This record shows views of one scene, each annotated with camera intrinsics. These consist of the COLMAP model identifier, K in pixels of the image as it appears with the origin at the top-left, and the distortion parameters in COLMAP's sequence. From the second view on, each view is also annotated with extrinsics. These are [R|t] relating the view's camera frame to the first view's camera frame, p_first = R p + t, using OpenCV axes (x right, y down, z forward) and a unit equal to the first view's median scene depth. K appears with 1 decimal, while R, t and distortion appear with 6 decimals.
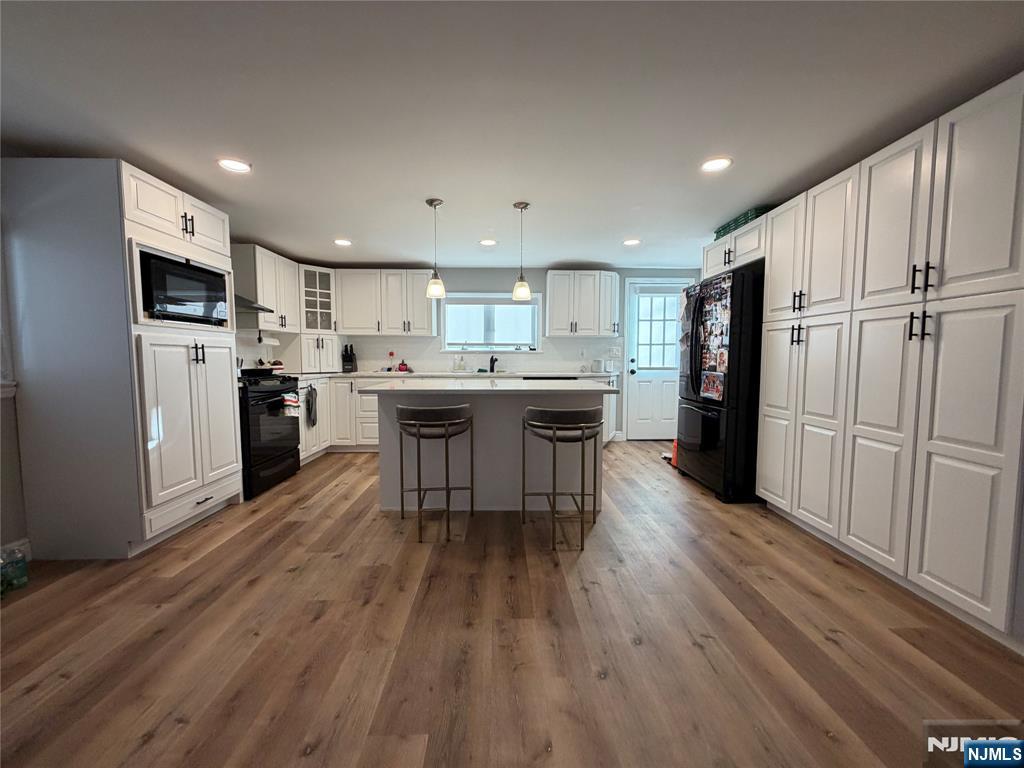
lens RADIAL K [[406.7, 0, 512.0], [0, 406.7, 384.0], [0, 0, 1]] dist [-0.000196, -0.000507]
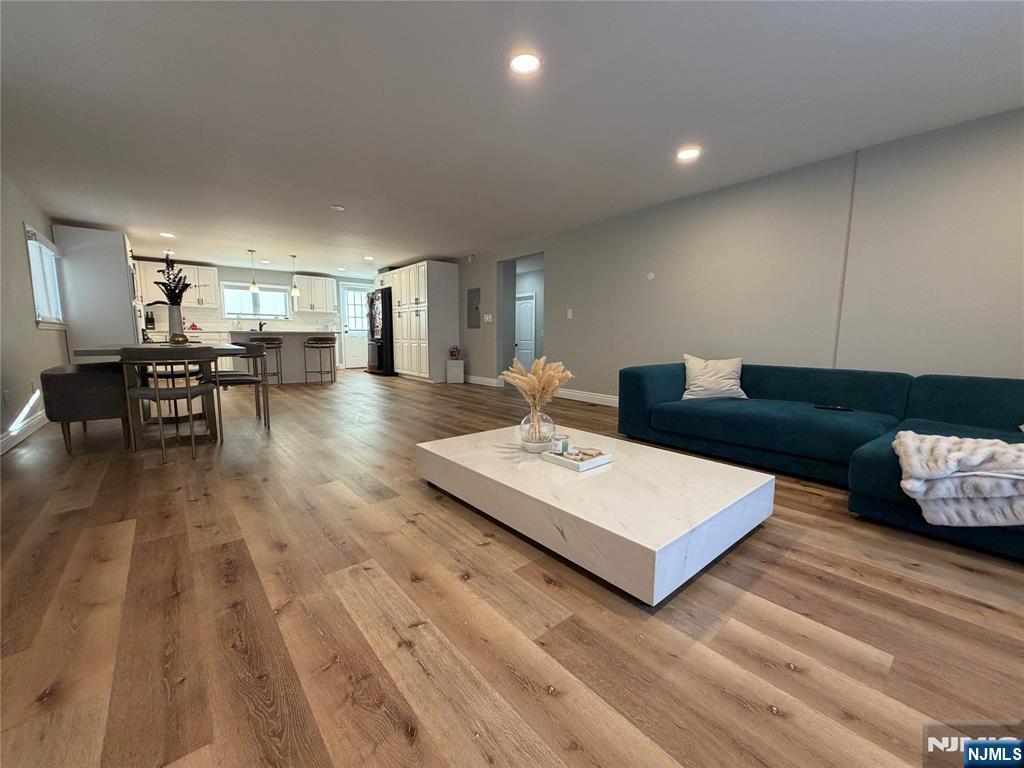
lens RADIAL K [[406.7, 0, 512.0], [0, 406.7, 384.0], [0, 0, 1]] dist [-0.000196, -0.000507]
pose [[0.783449, -0.071447, 0.617335, -0.522270], [0.037476, 0.996993, 0.067825, 0.205829], [-0.620325, -0.030002, 0.783771, -1.774080]]
